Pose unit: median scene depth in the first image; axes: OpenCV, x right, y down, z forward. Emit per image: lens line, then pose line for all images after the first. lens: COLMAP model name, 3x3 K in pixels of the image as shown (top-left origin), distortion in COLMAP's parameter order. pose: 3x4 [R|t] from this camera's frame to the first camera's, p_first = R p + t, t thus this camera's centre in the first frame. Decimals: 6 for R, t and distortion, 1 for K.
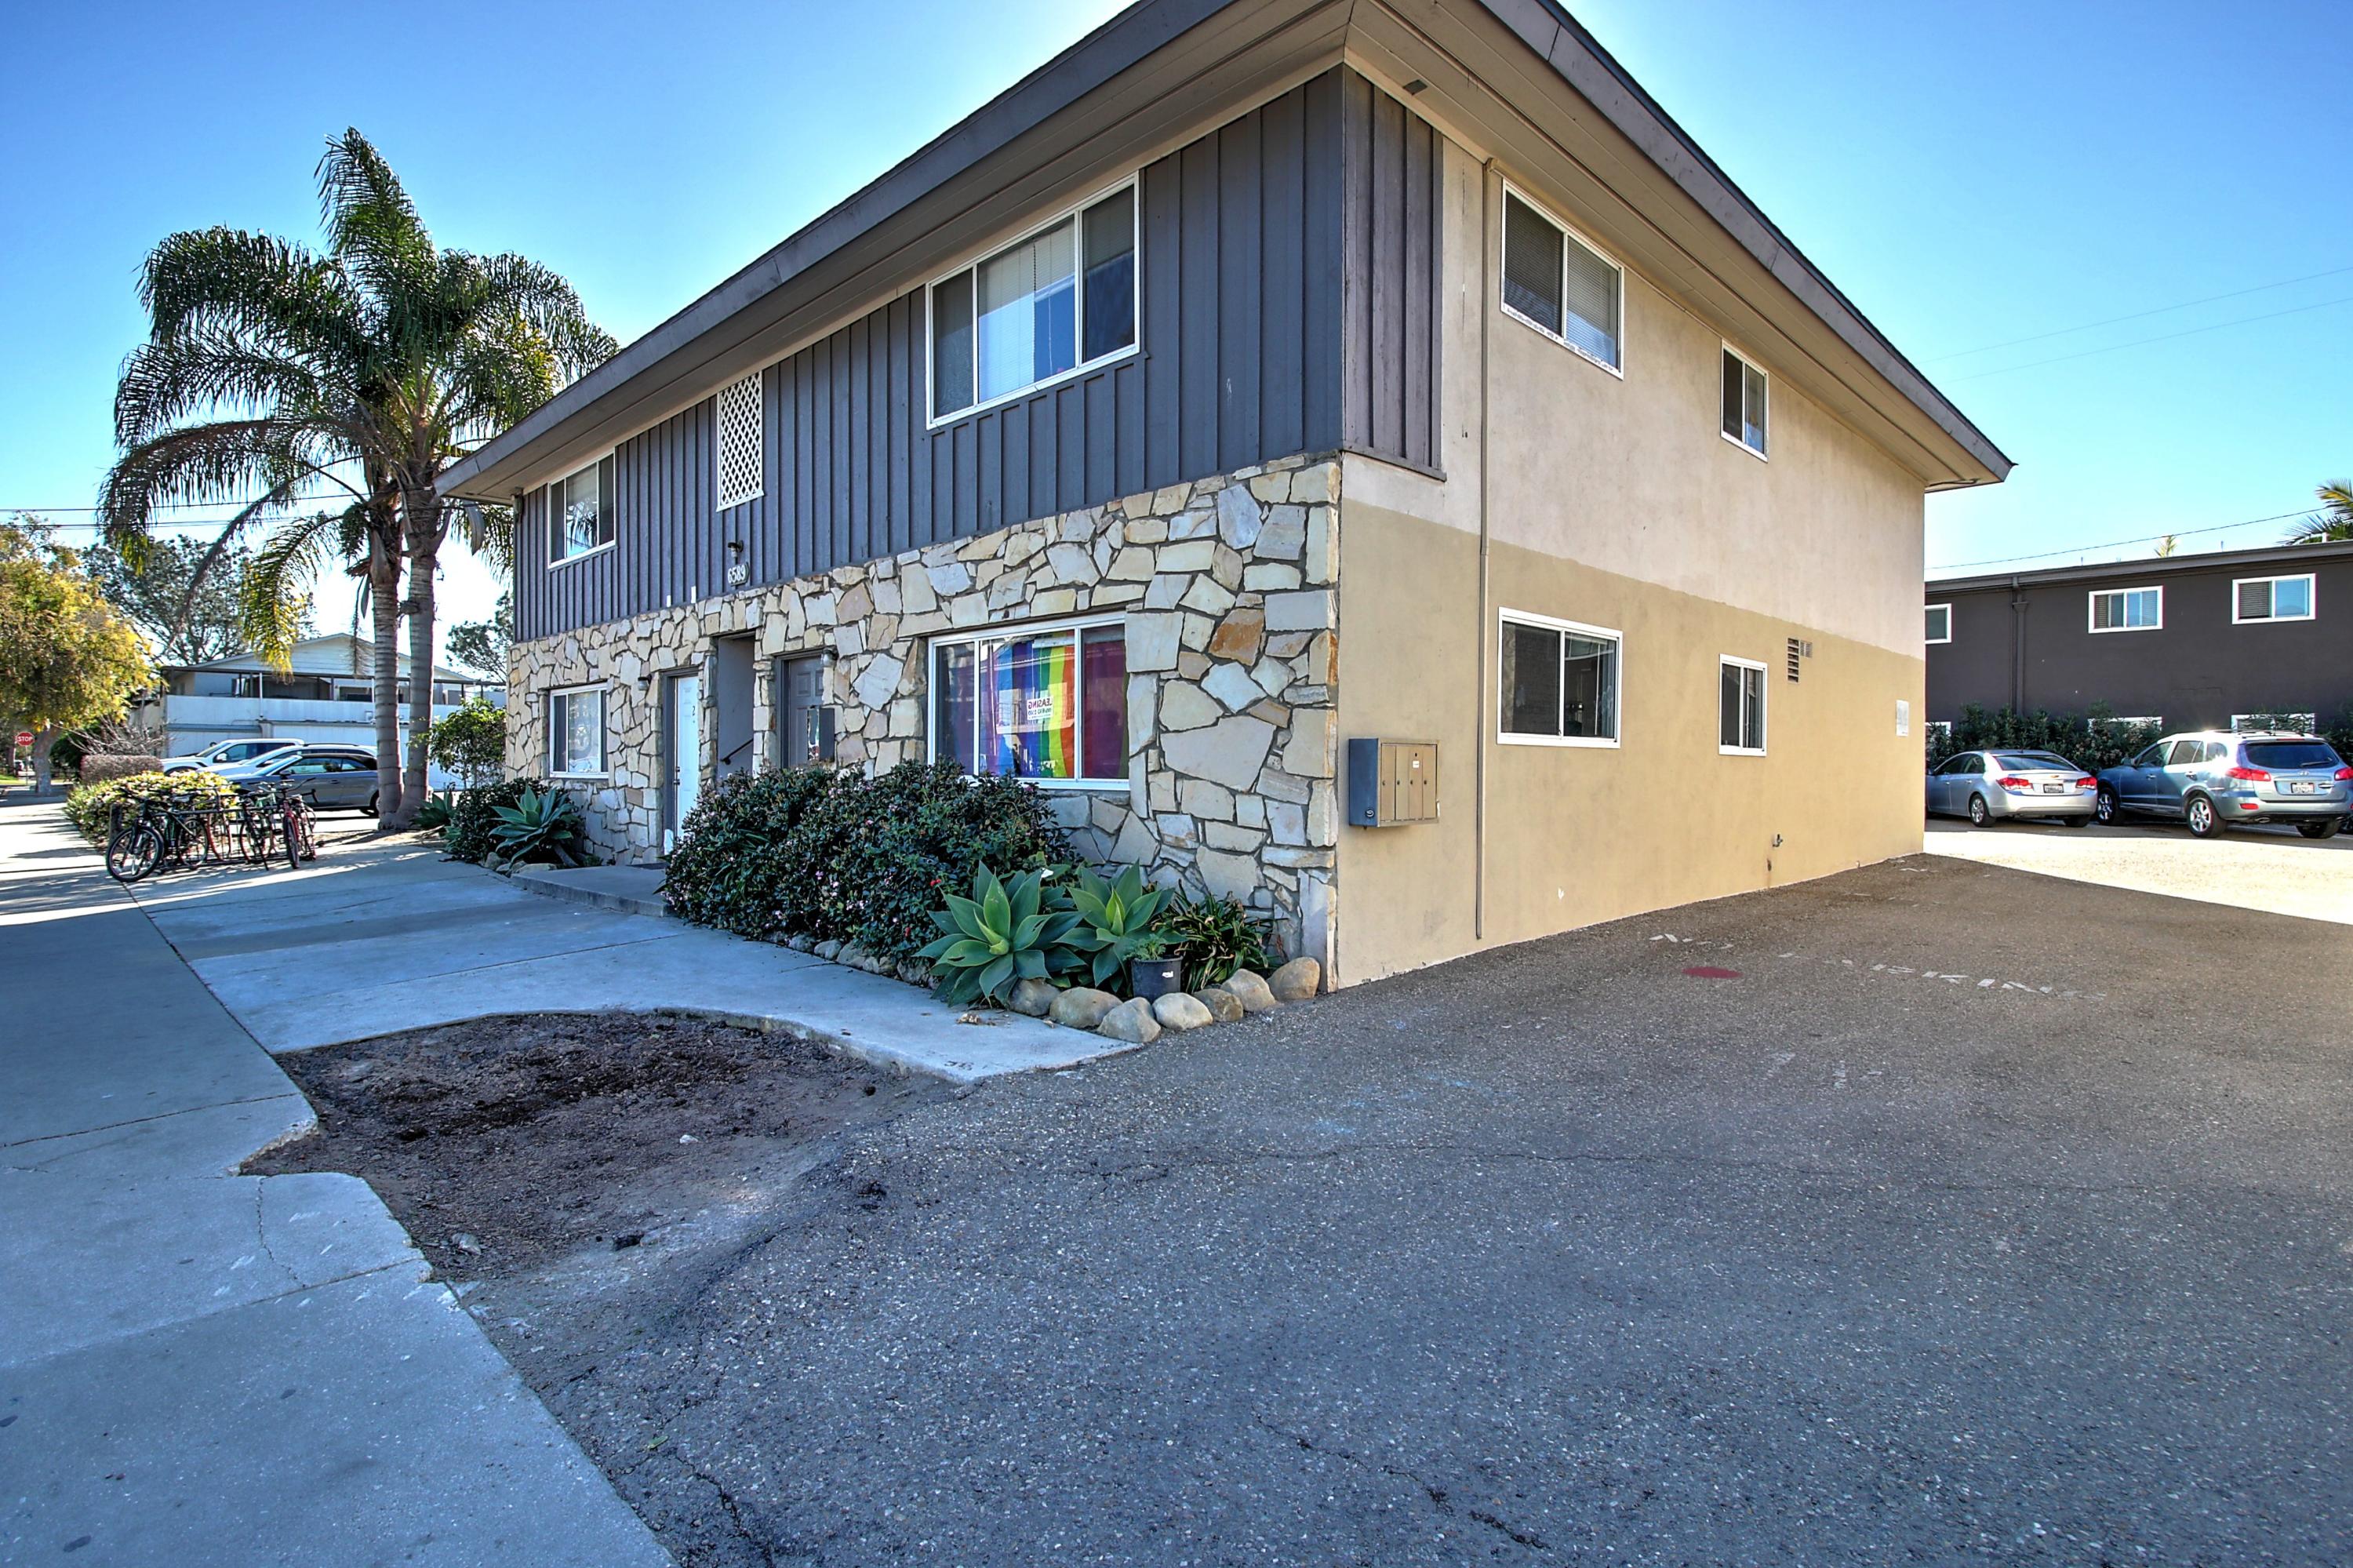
lens RADIAL K [[1151.6, 0, 1176.6], [0, 1151.6, 789.0], [0, 0, 1]] dist [-0.001013, -0.005946]
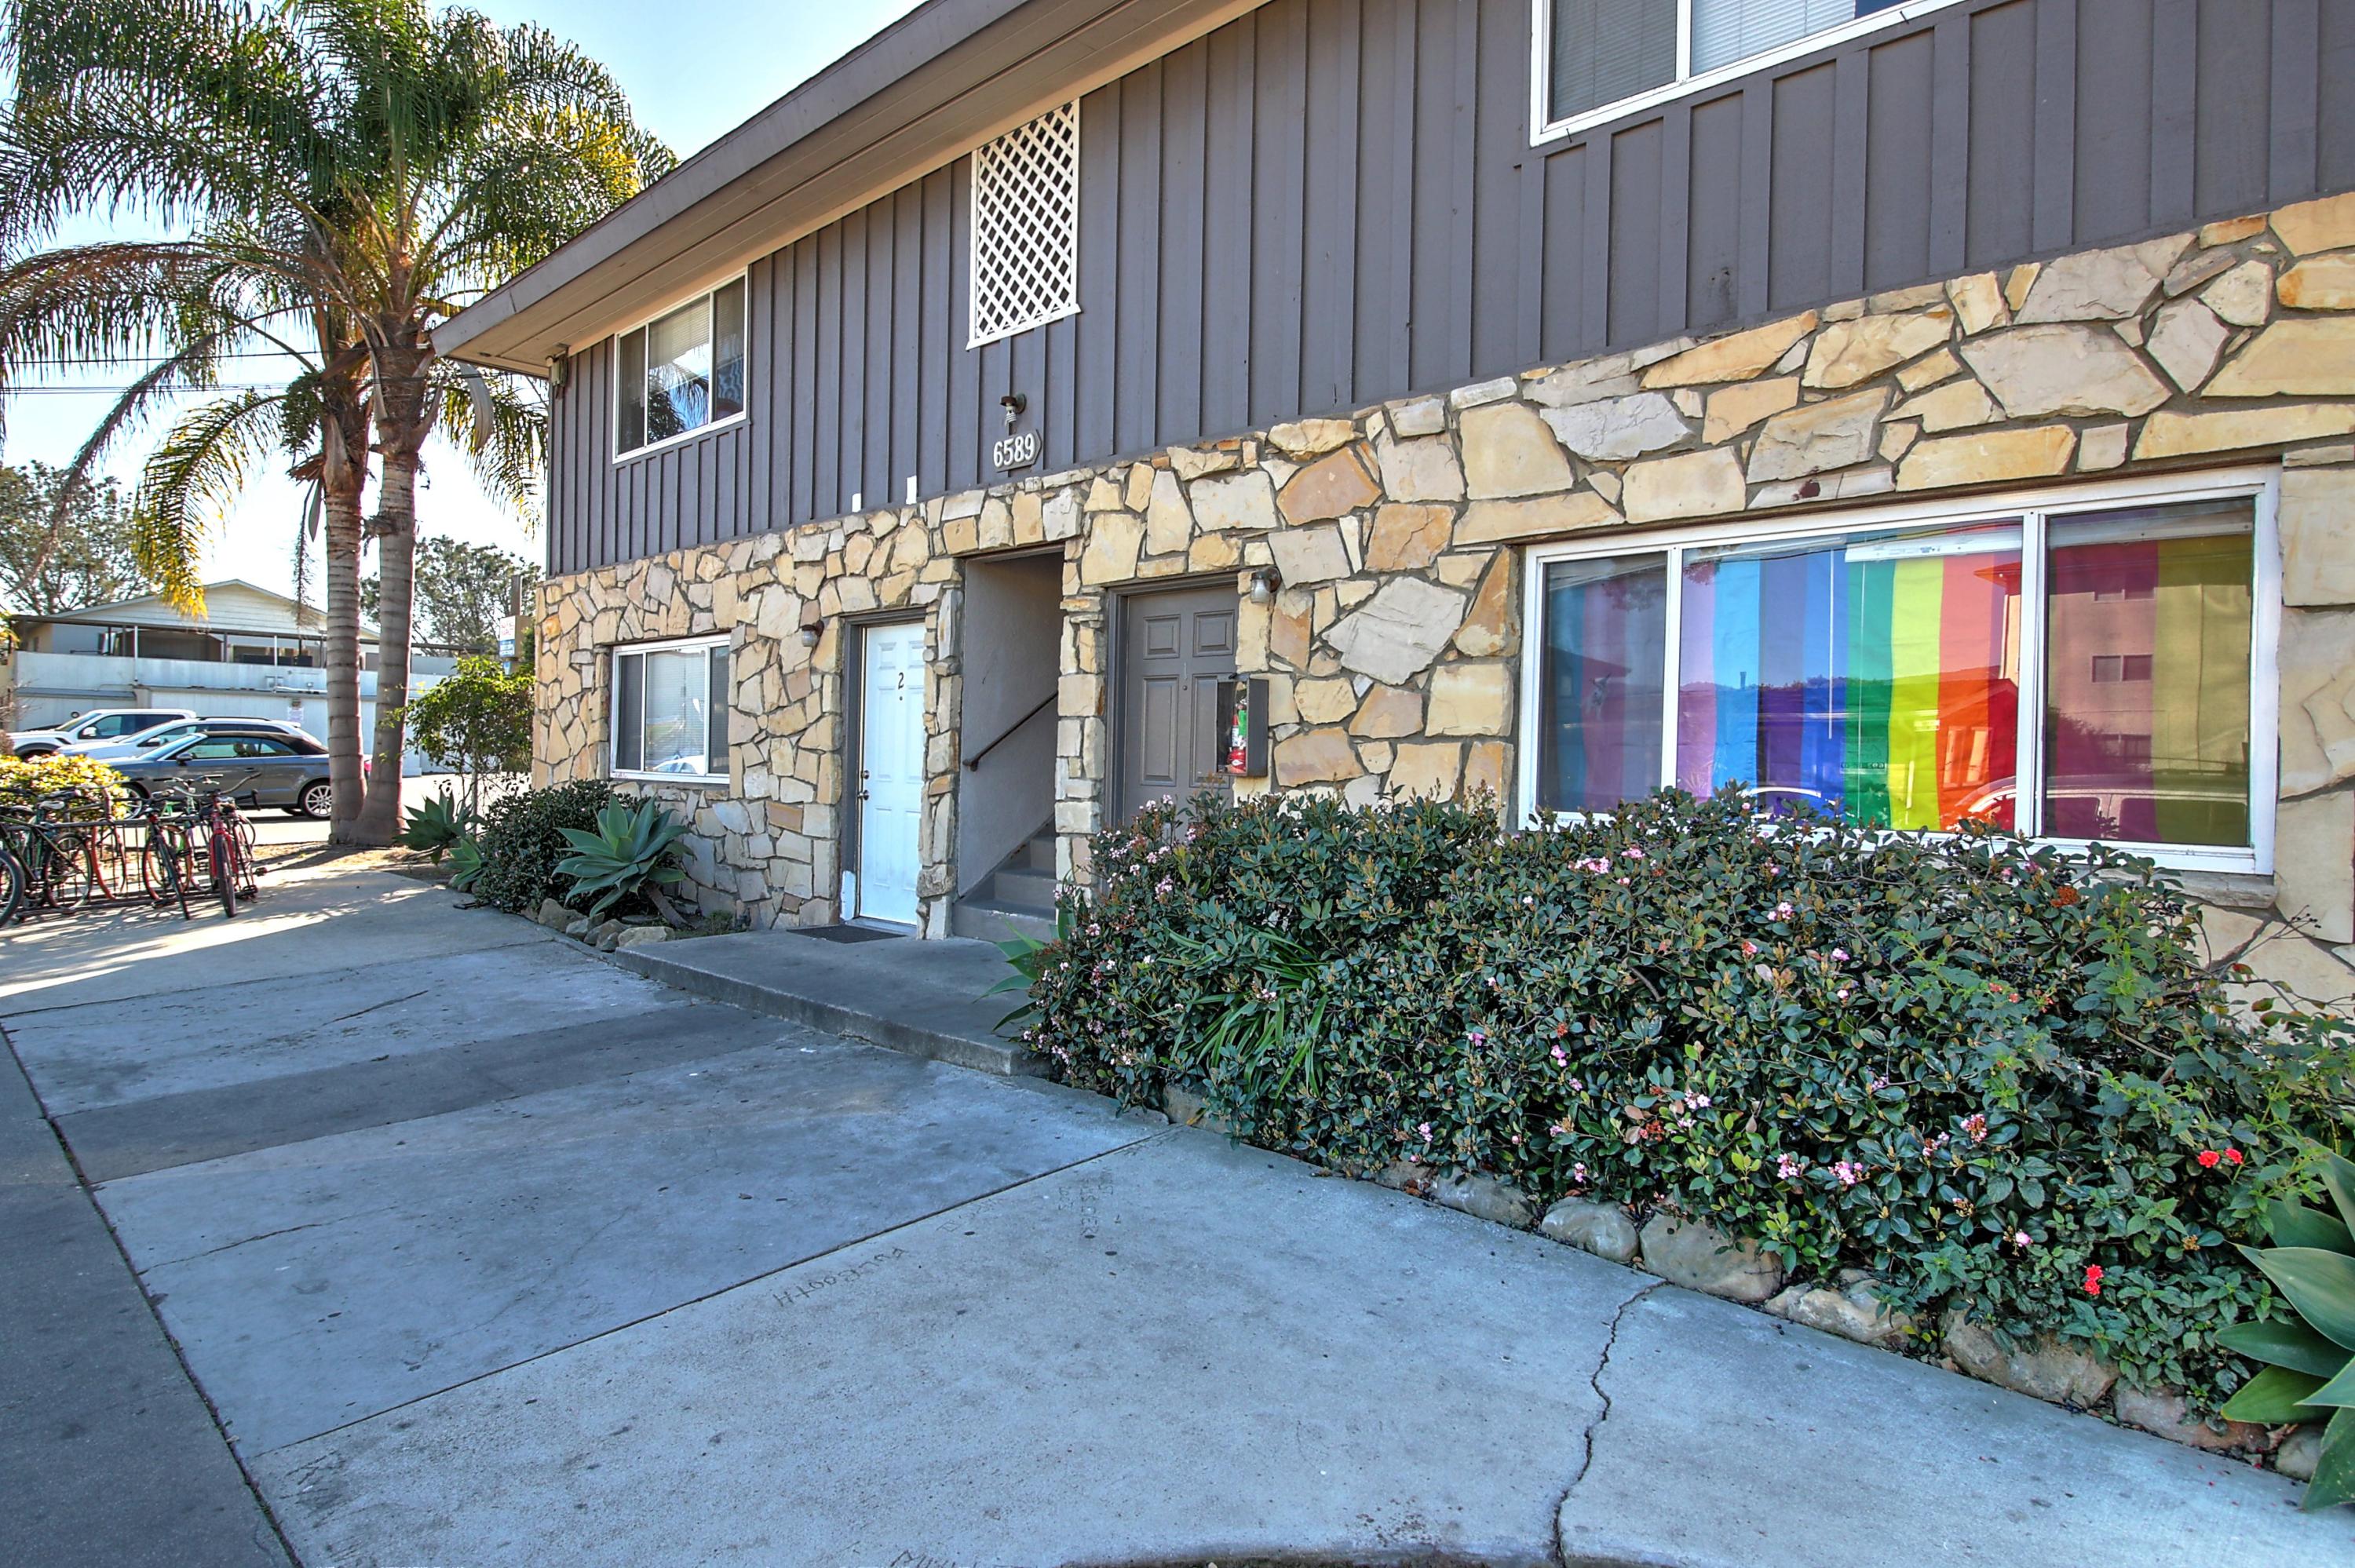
lens RADIAL K [[1319.9, 0, 1177.5], [0, 1319.9, 784.0], [0, 0, 1]] dist [0.000172, -0.002811]
pose [[0.999836, 0.017853, 0.003091, -0.291601], [-0.017853, 0.999841, 0.000021, -0.016417], [-0.003090, -0.000077, 0.999995, 0.315683]]
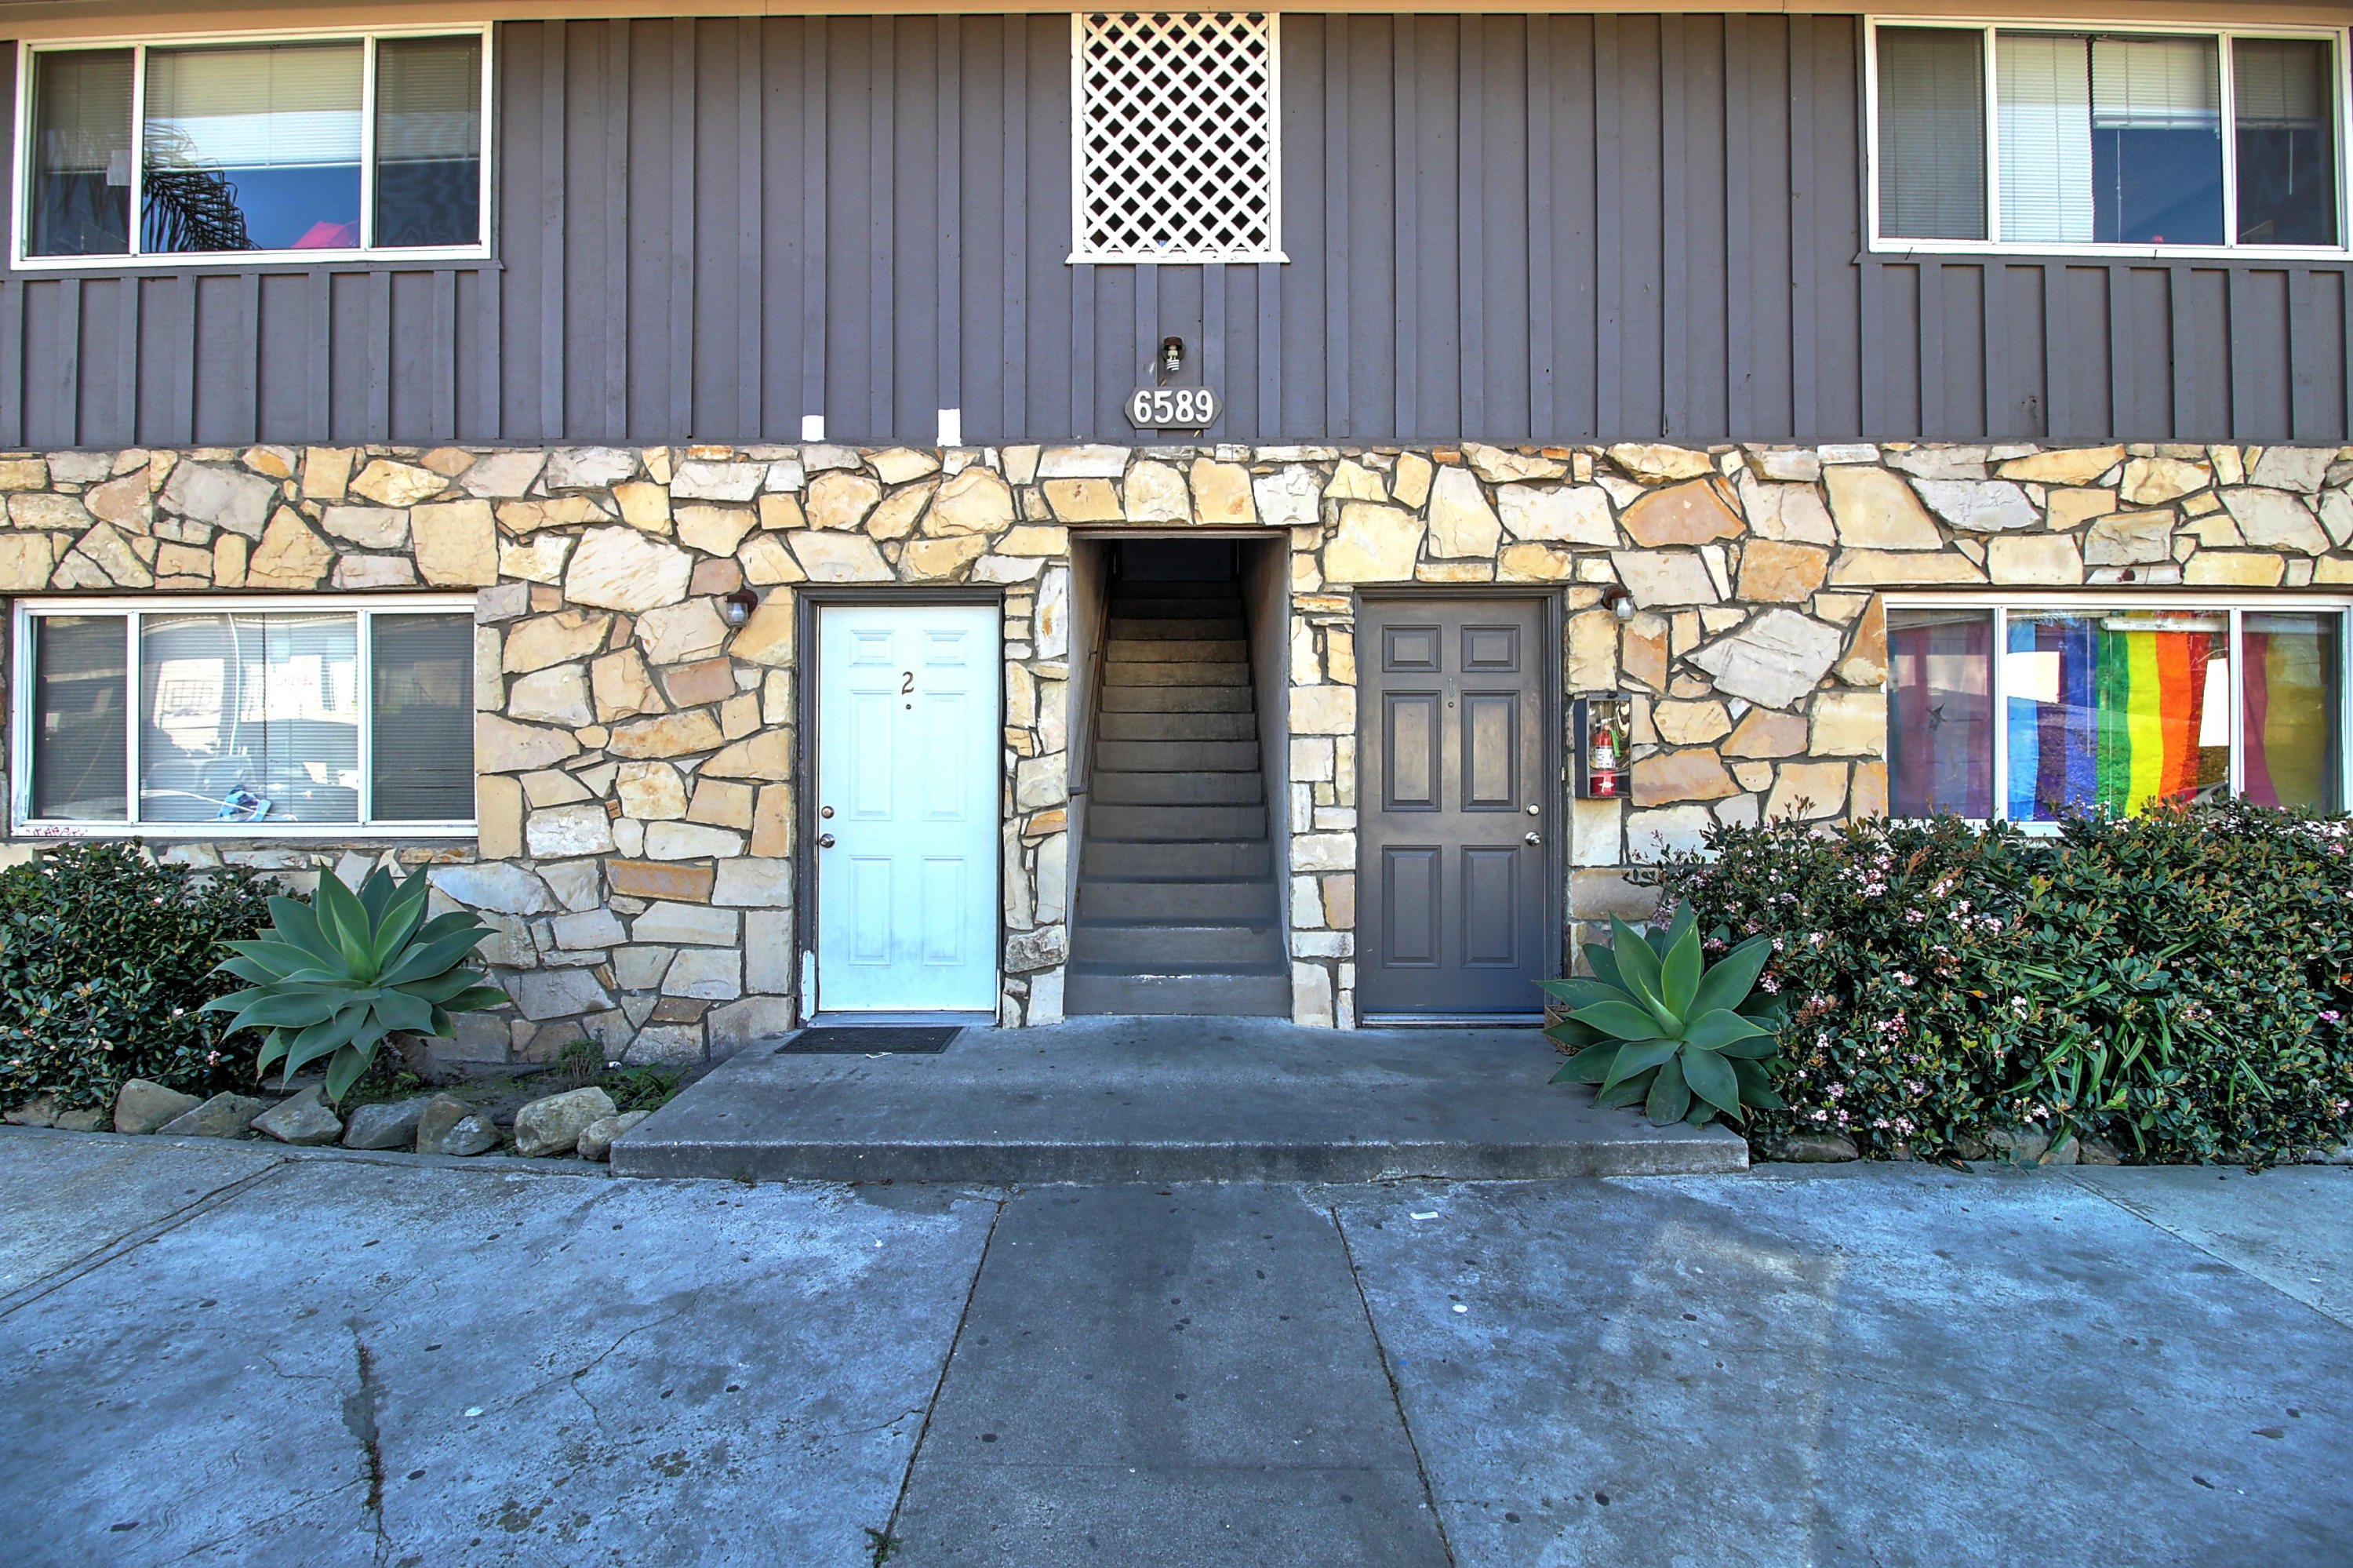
lens RADIAL K [[1069.5, 0, 1176.5], [0, 1069.5, 784.0], [0, 0, 1]] dist [0.001571, -0.013572]
pose [[0.716287, -0.006305, 0.697778, -0.681112], [0.014882, 0.999870, -0.006242, -0.025606], [-0.697647, 0.014855, 0.716287, 0.669221]]
